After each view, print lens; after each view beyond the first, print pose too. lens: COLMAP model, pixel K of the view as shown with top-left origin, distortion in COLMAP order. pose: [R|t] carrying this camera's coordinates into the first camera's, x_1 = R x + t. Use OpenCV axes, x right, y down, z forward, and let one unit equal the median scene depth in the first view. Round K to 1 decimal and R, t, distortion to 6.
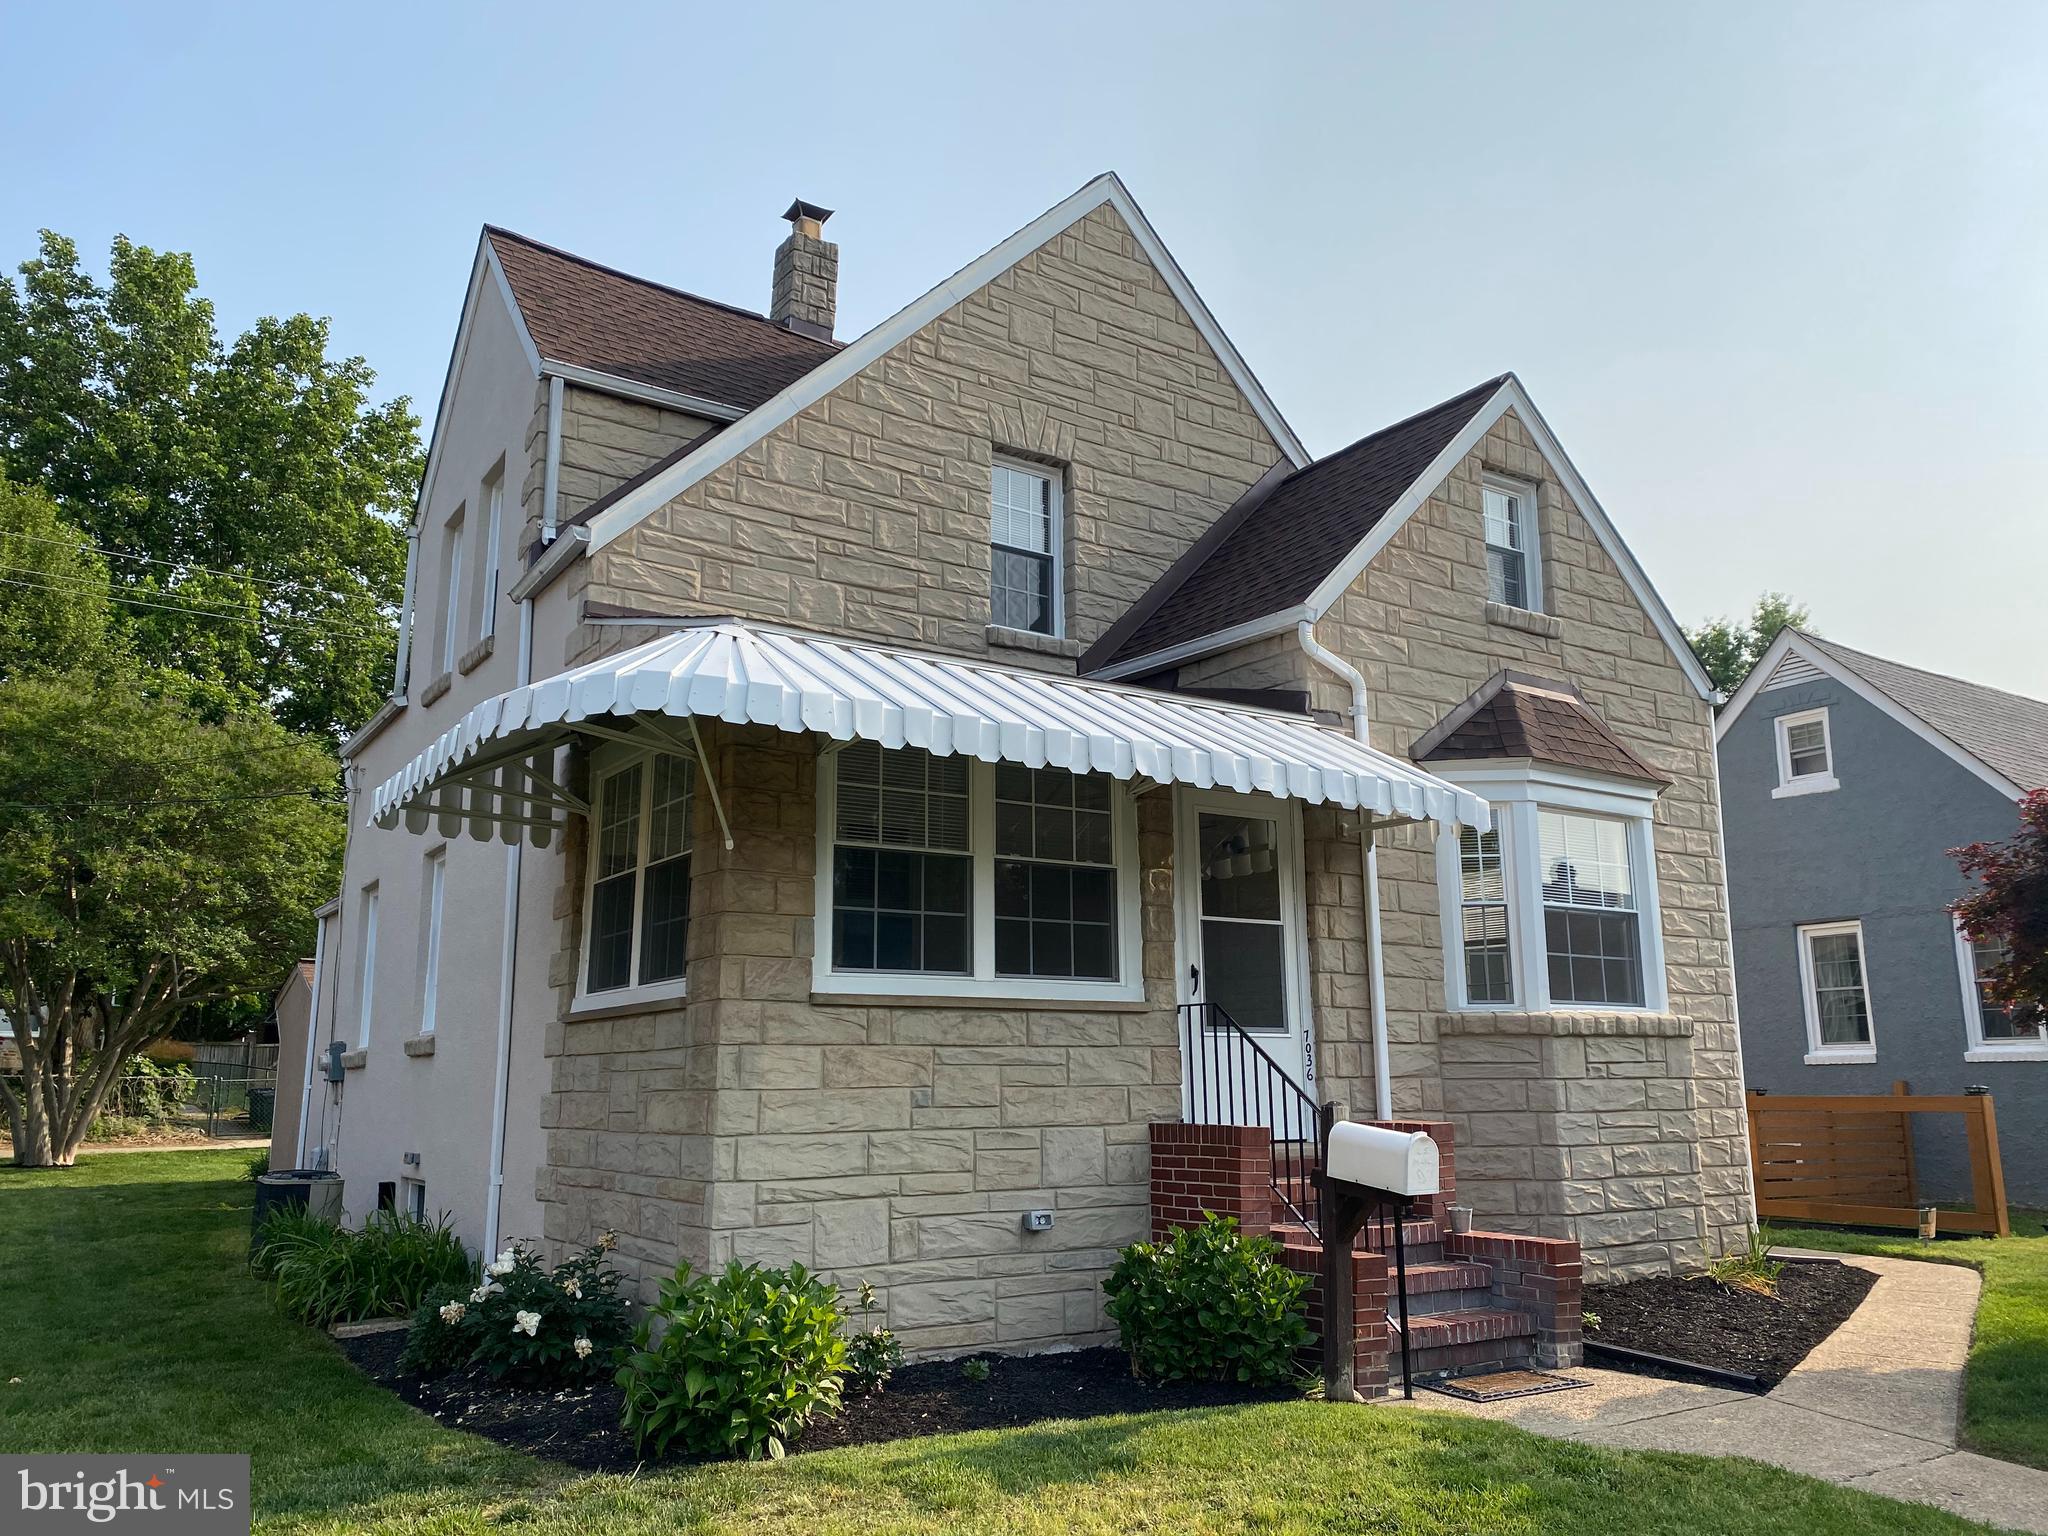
lens RADIAL K [[1552.0, 0, 1015.7], [0, 1552.0, 756.5], [0, 0, 1]] dist [0.118547, -0.230498]
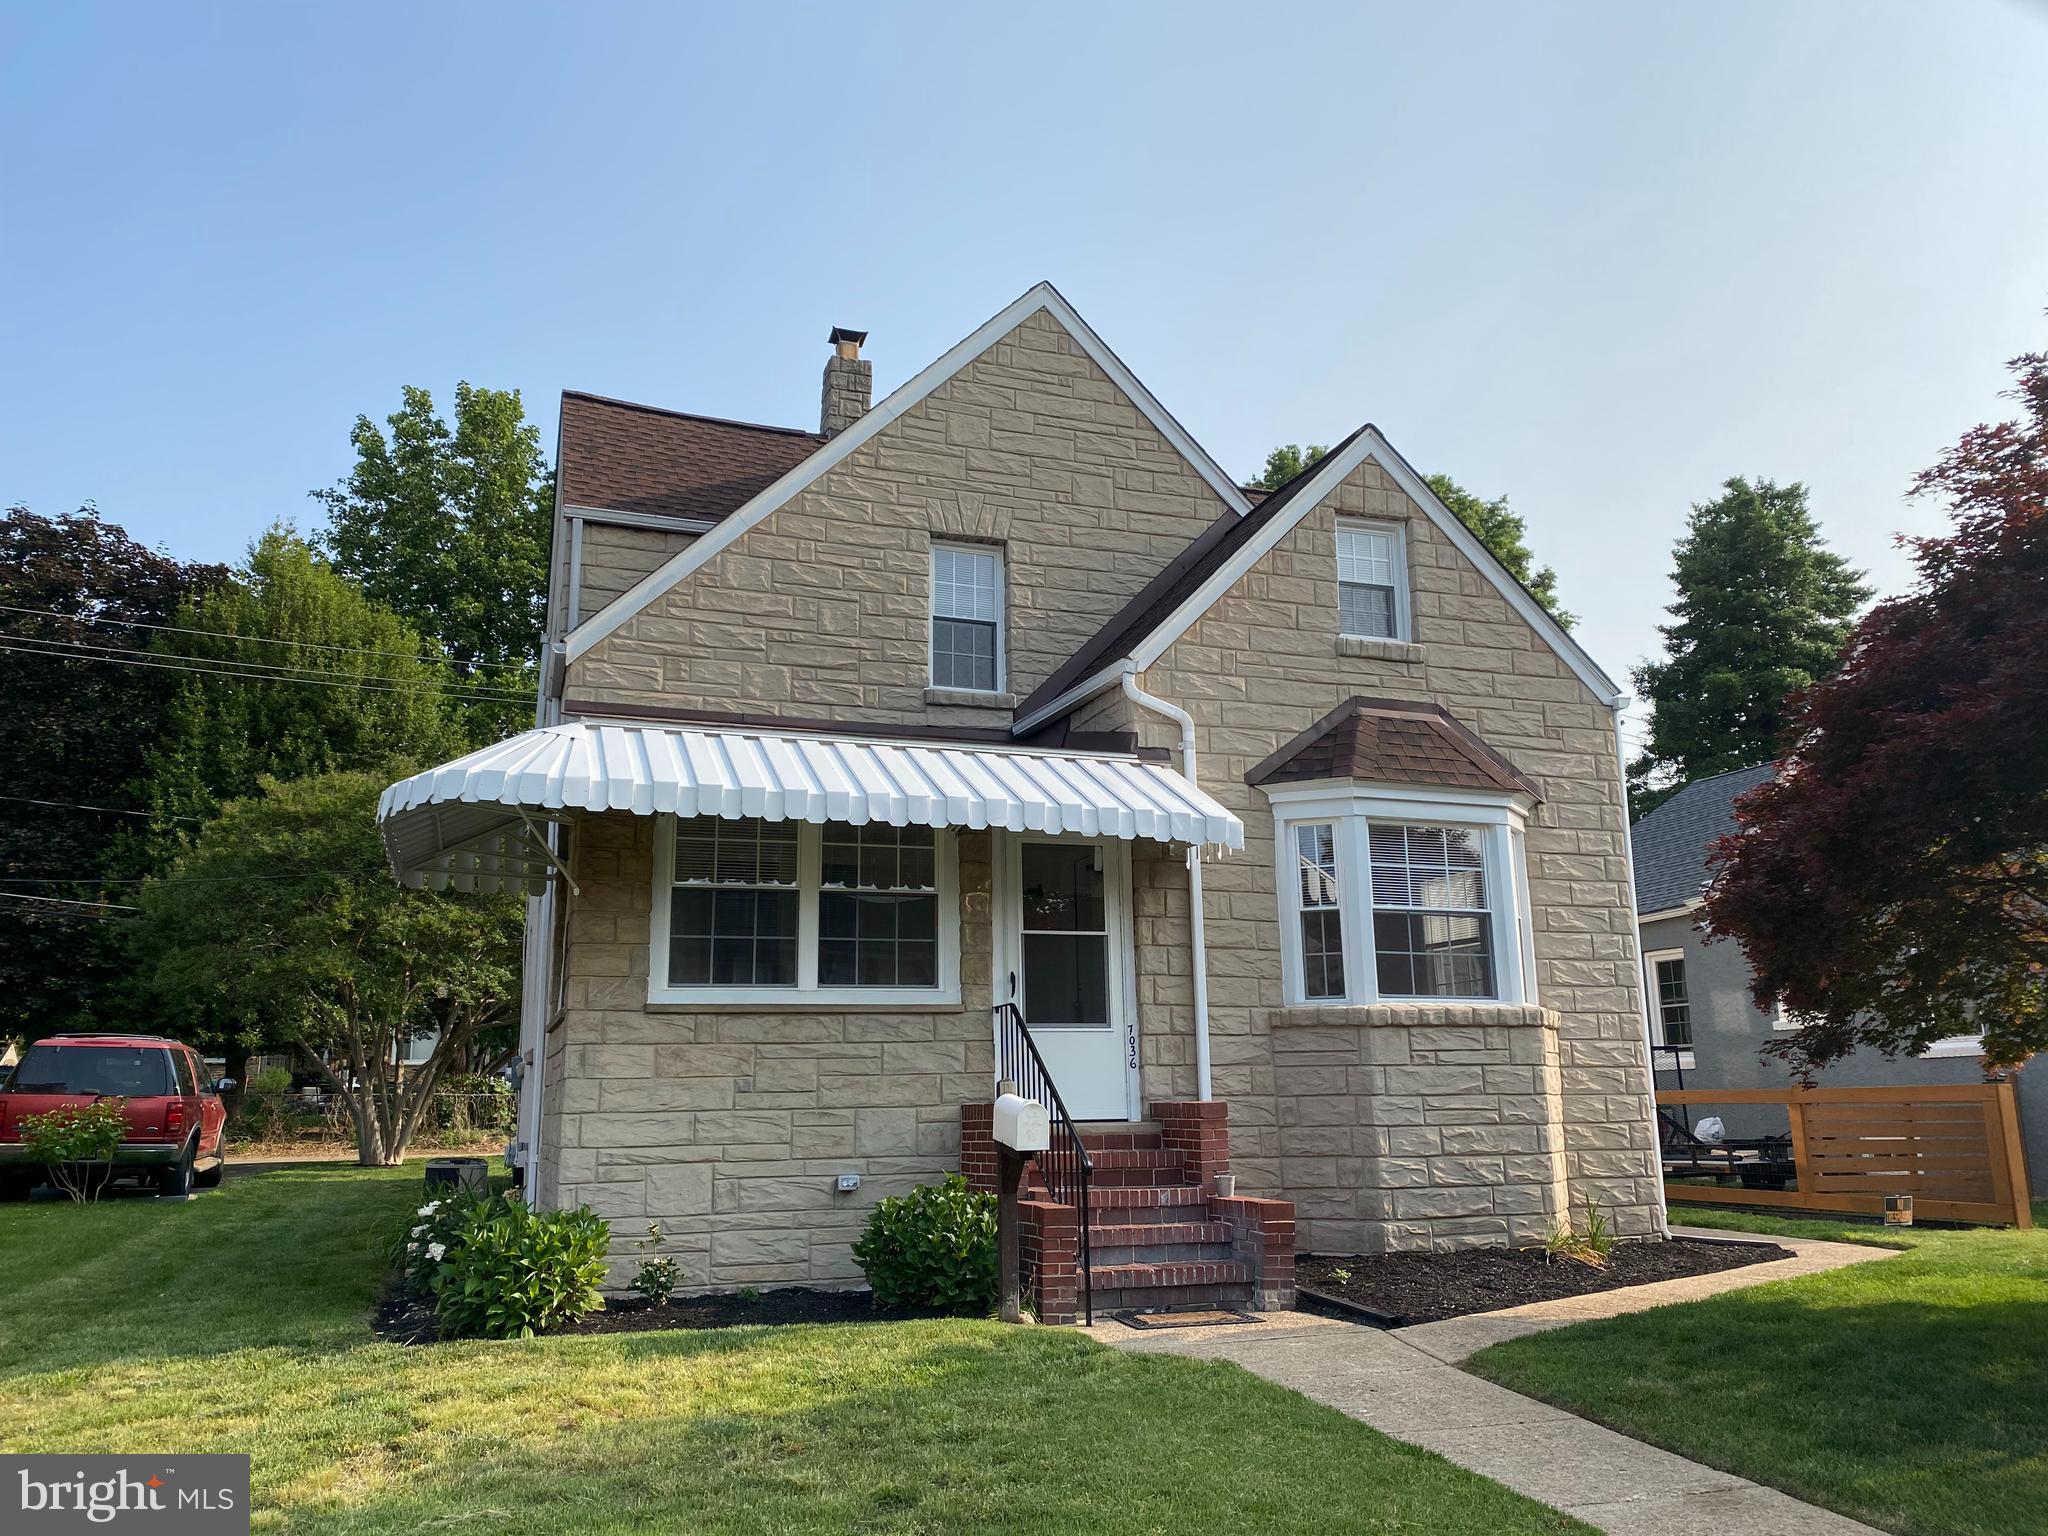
lens RADIAL K [[1538.7, 0, 1005.5], [0, 1538.7, 747.4], [0, 0, 1]] dist [0.133144, -0.261536]
pose [[0.967063, -0.064845, -0.246139, 0.367227], [0.060208, 0.997839, -0.026325, -0.006122], [0.247314, 0.010638, 0.968877, -0.130686]]
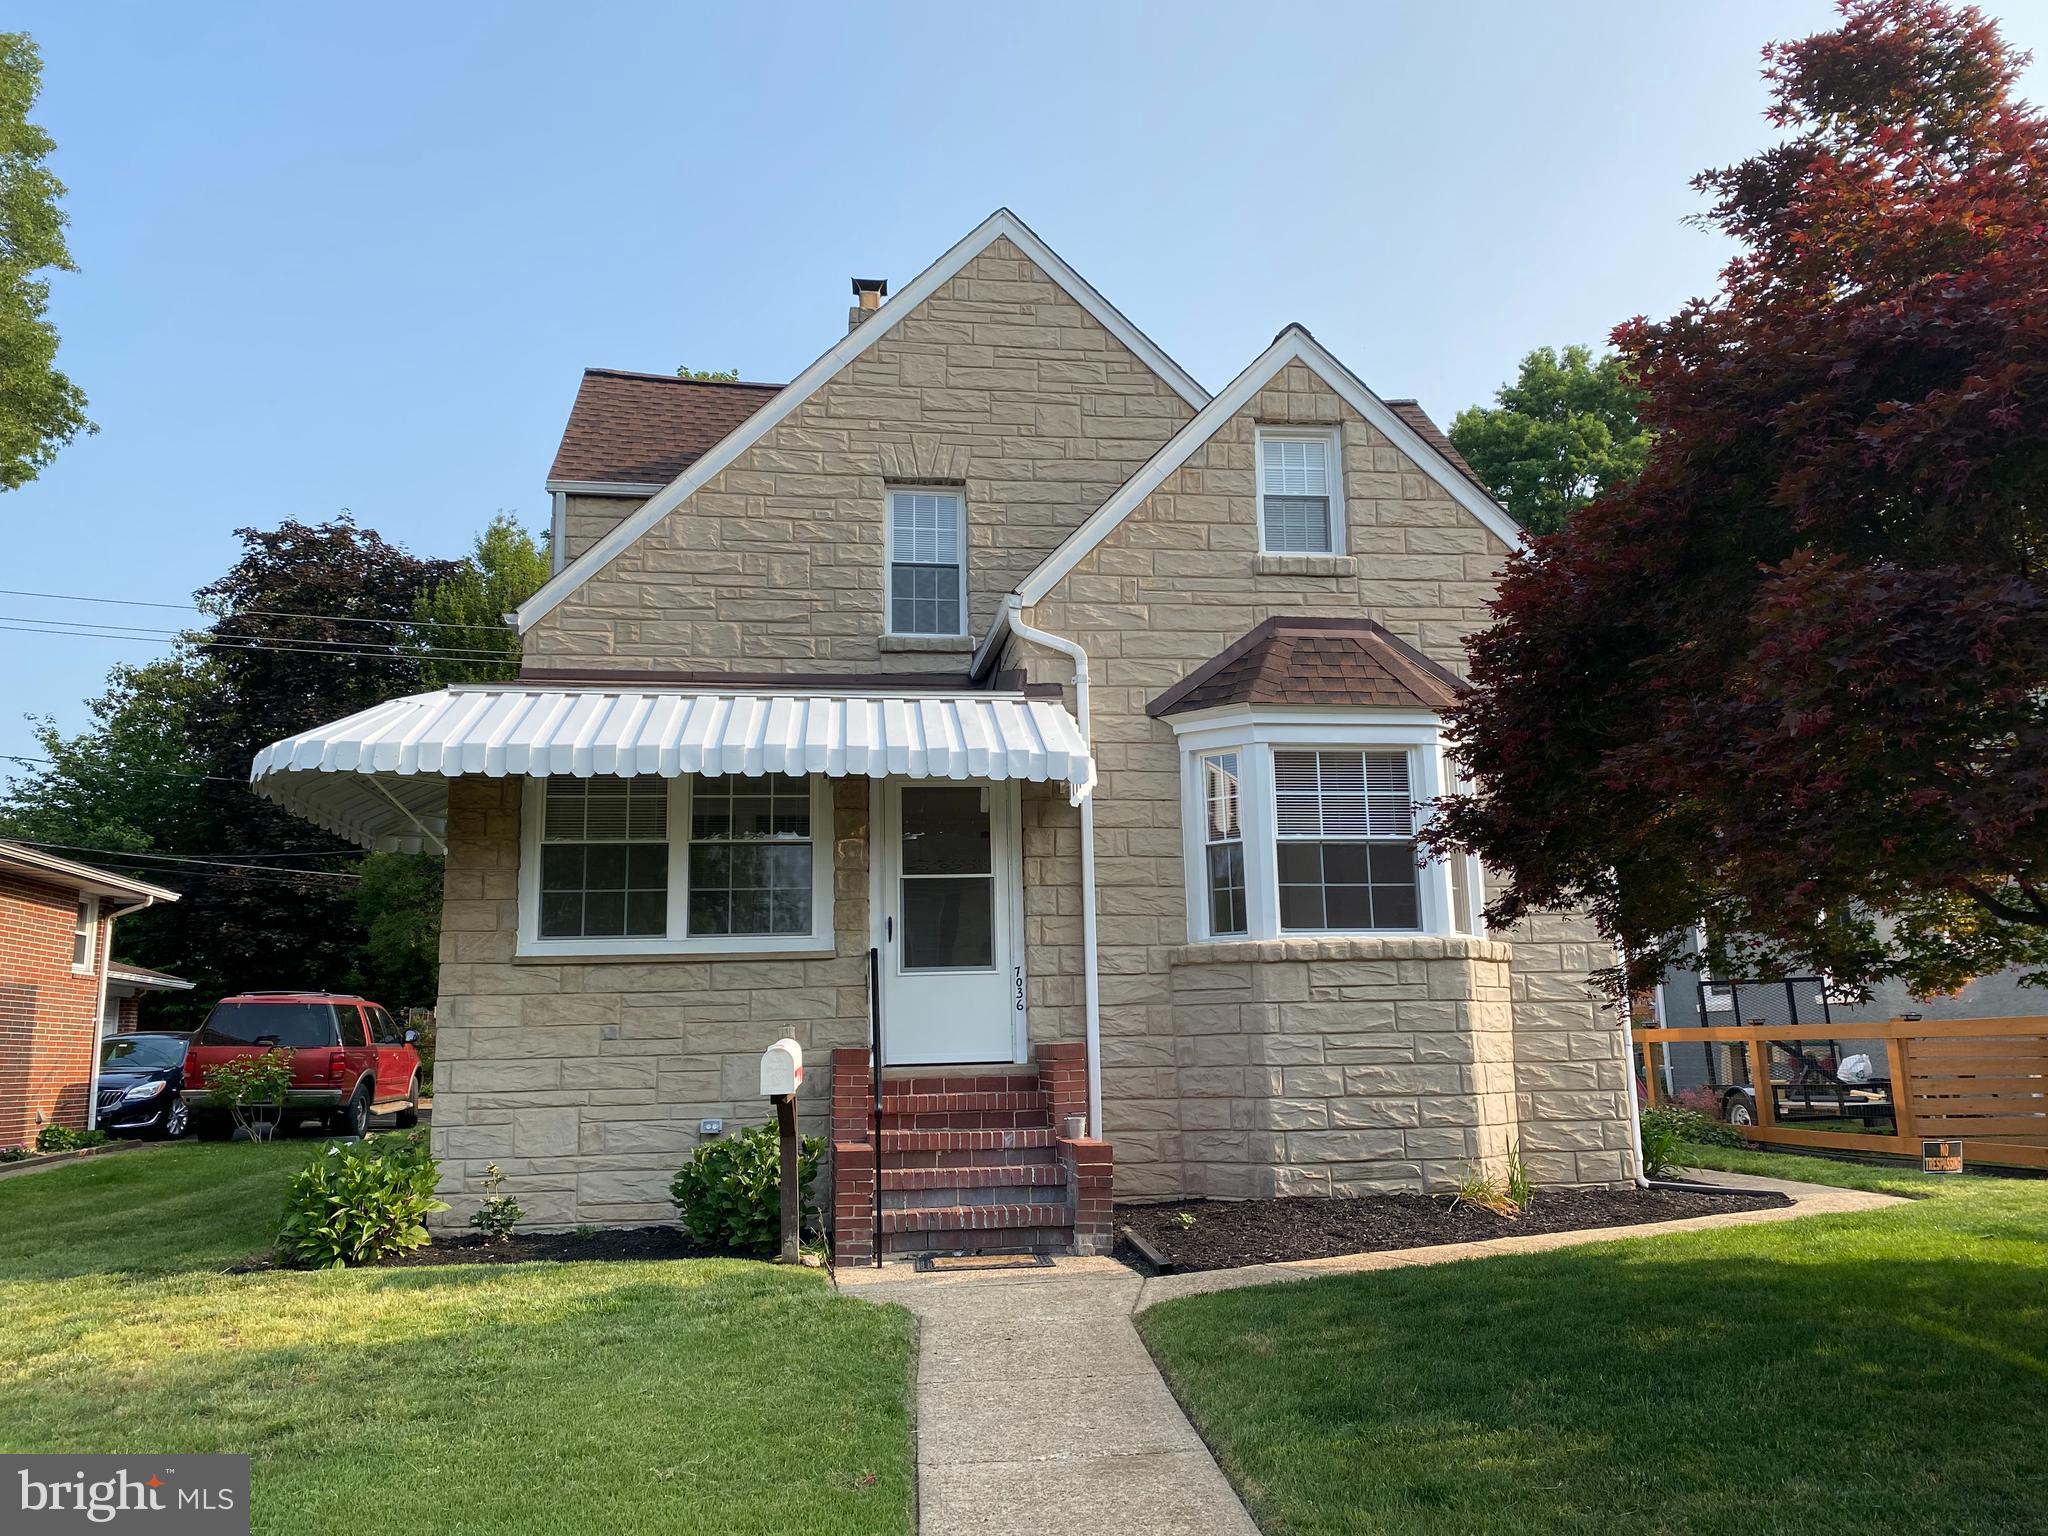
lens RADIAL K [[1532.1, 0, 1014.5], [0, 1532.1, 759.7], [0, 0, 1]] dist [0.147503, -0.364613]
pose [[0.894148, -0.097687, -0.436985, 0.645288], [0.107644, 0.994187, -0.001988, 0.024543], [0.434639, -0.045262, 0.899467, -0.004268]]
